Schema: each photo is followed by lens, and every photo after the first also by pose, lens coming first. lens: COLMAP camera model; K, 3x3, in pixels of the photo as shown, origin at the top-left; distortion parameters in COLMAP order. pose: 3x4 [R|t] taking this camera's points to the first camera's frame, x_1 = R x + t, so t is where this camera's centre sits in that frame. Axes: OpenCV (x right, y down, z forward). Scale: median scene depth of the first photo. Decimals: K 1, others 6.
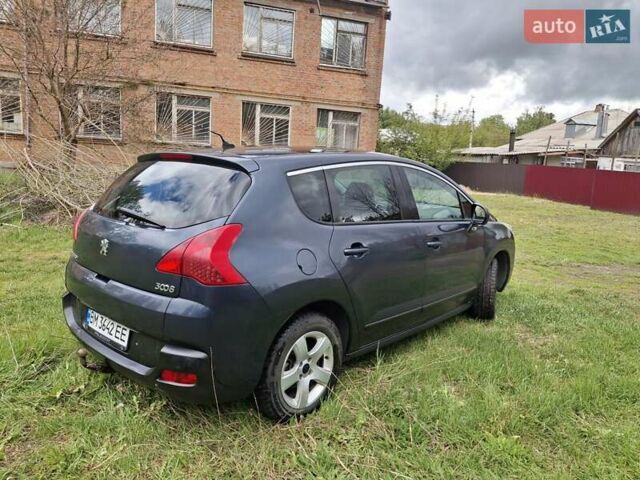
lens RADIAL K [[468.2, 0, 330.5], [0, 468.2, 232.3], [0, 0, 1]] dist [0.025378, -0.077834]
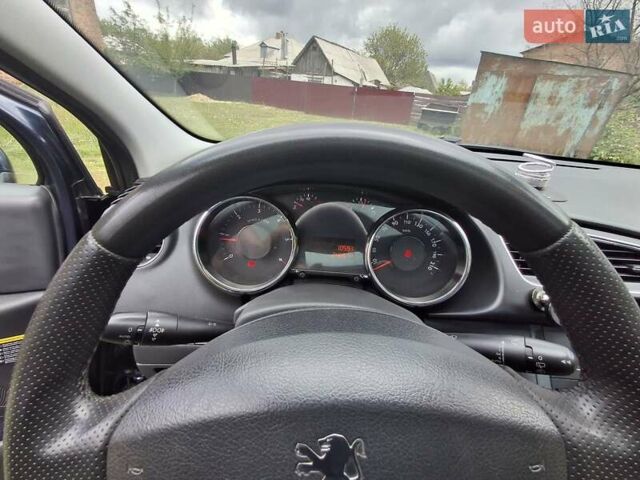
lens RADIAL K [[291.0, 0, 316.7], [0, 291.0, 237.6], [0, 0, 1]] dist [0.003549, 0.006571]
pose [[0.786453, -0.262475, 0.559105, 0.001405], [0.051163, 0.929787, 0.364526, -0.015741], [-0.615528, -0.258077, 0.744662, 0.169332]]
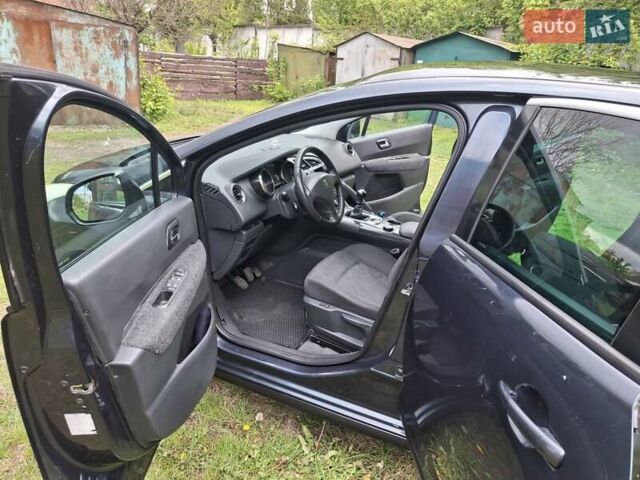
lens RADIAL K [[478.9, 0, 321.6], [0, 478.9, 246.4], [0, 0, 1]] dist [-0.018250, 0.001538]
pose [[-0.260115, -0.406478, 0.875852, -0.070457], [0.069462, 0.896848, 0.436851, -0.035159], [-0.963076, 0.174470, -0.205049, 0.190412]]
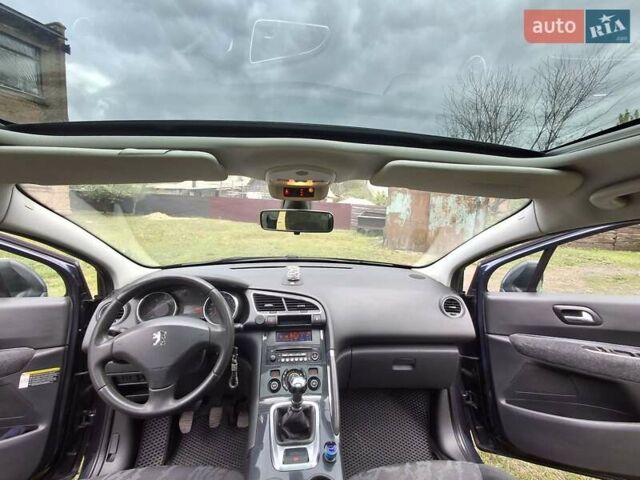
lens RADIAL K [[291.7, 0, 318.0], [0, 291.7, 237.6], [0, 0, 1]] dist [0.011429, 0.003631]
pose [[0.685577, -0.100733, 0.720997, -0.006129], [0.103293, 0.993821, 0.040632, -0.019325], [-0.720635, 0.046618, 0.691745, 0.138997]]
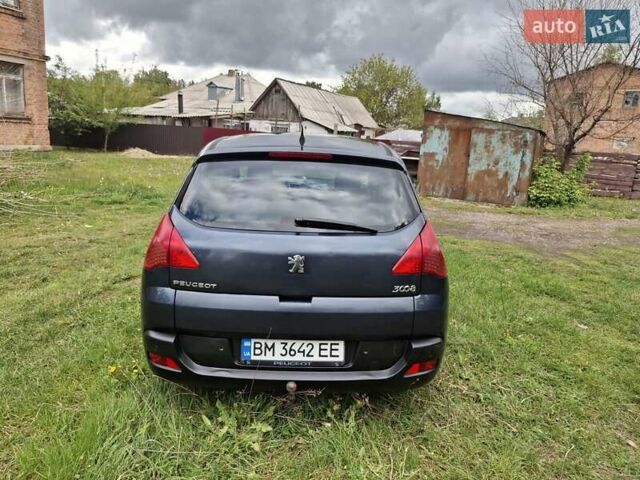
lens RADIAL K [[463.0, 0, 317.0], [0, 463.0, 242.4], [0, 0, 1]] dist [-0.006267, -0.026432]
pose [[0.744536, -0.159788, 0.648177, -0.094562], [0.087267, 0.985897, 0.142802, -0.012096], [-0.661854, -0.049757, 0.747980, 0.030505]]
